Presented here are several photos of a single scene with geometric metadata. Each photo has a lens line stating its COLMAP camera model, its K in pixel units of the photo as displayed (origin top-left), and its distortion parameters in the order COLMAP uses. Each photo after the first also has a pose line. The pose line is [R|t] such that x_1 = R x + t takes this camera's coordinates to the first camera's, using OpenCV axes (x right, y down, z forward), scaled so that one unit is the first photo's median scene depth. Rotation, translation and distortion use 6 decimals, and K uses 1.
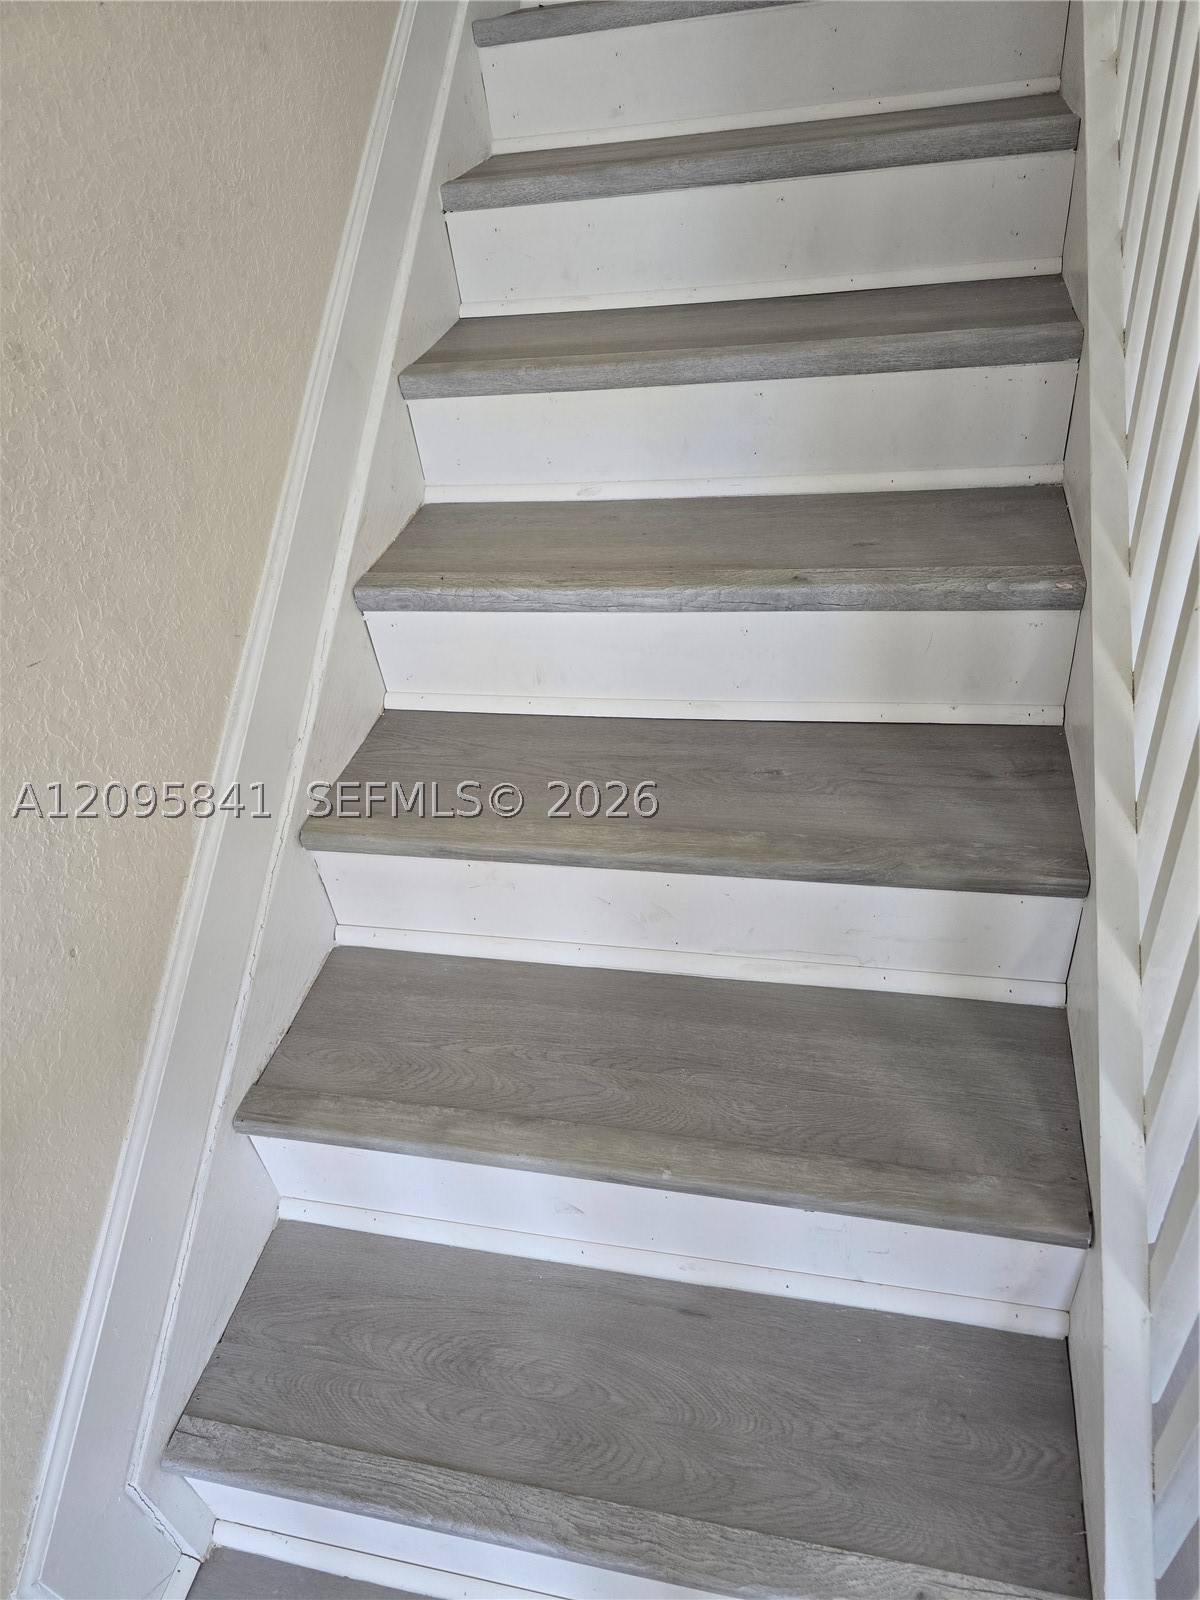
lens RADIAL K [[1050.9, 0, 600.0], [0, 1050.9, 800.0], [0, 0, 1]] dist [0.005192, -0.001749]
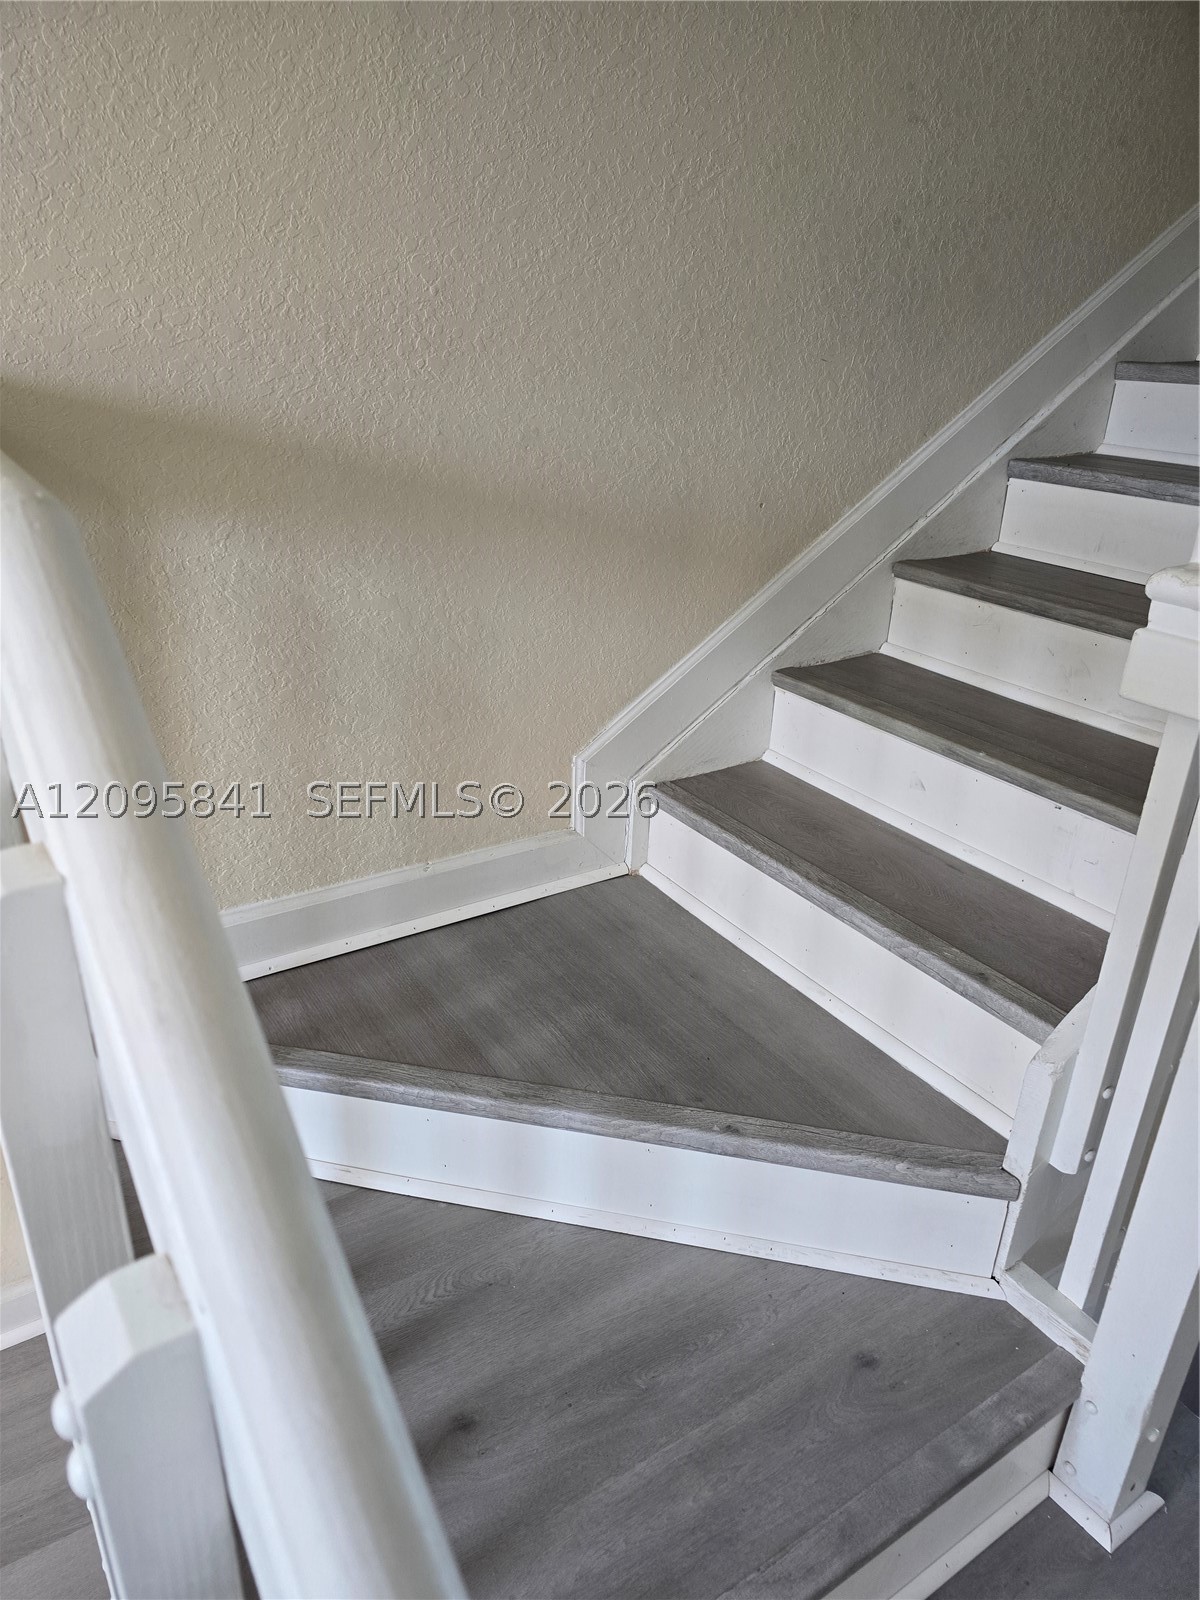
lens RADIAL K [[1050.9, 0, 600.0], [0, 1050.9, 800.0], [0, 0, 1]] dist [0.005192, -0.001749]
pose [[0.690530, 0.414877, -0.592491, 0.582553], [-0.523998, 0.851598, -0.014394, 0.694932], [0.498592, 0.320403, 0.805449, -0.464954]]
